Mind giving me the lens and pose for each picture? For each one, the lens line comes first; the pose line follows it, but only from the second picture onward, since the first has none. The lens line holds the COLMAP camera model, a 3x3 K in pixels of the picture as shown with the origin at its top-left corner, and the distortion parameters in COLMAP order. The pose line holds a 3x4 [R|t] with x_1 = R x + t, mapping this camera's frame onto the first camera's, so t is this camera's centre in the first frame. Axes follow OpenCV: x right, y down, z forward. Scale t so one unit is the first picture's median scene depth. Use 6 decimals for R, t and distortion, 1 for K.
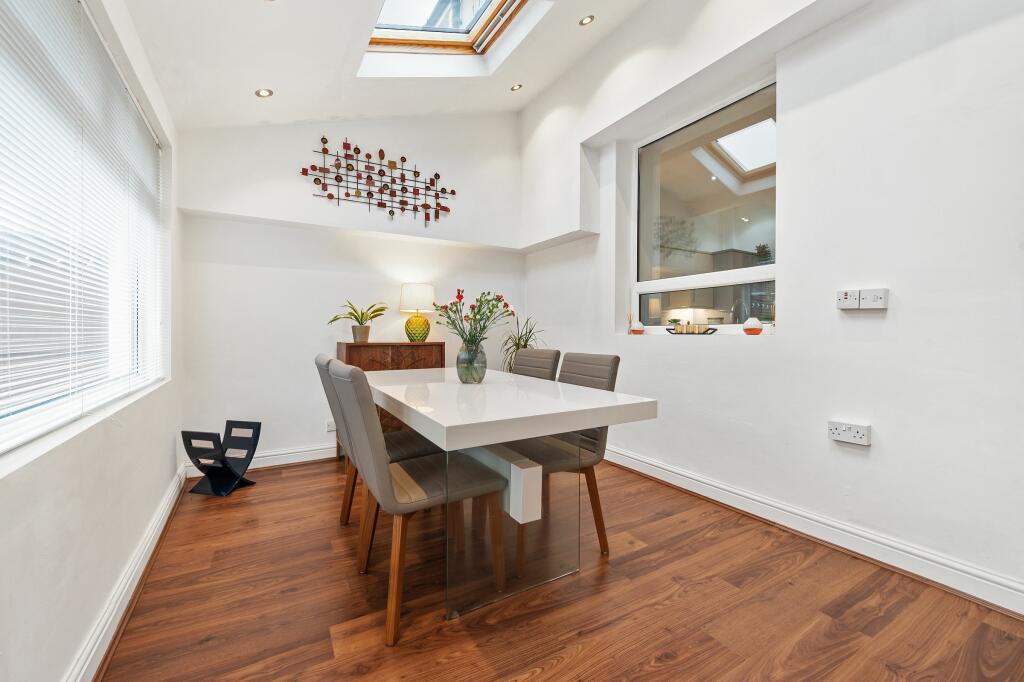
lens RADIAL K [[410.5, 0, 508.8], [0, 410.5, 336.8], [0, 0, 1]] dist [-0.002491, 0.000026]
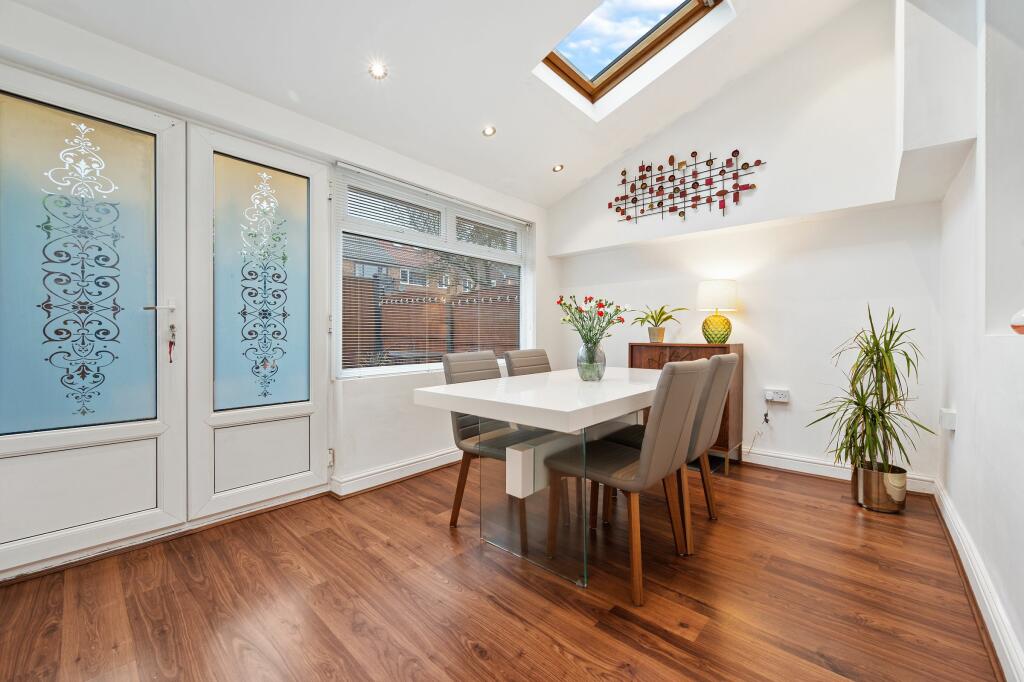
lens RADIAL K [[410.5, 0, 509.1], [0, 410.5, 337.6], [0, 0, 1]] dist [-0.002491, 0.000026]
pose [[0.293914, 0.001737, -0.955830, 0.561802], [-0.008420, 0.999964, -0.000772, 0.004294], [0.955795, 0.008275, 0.293918, 0.314331]]
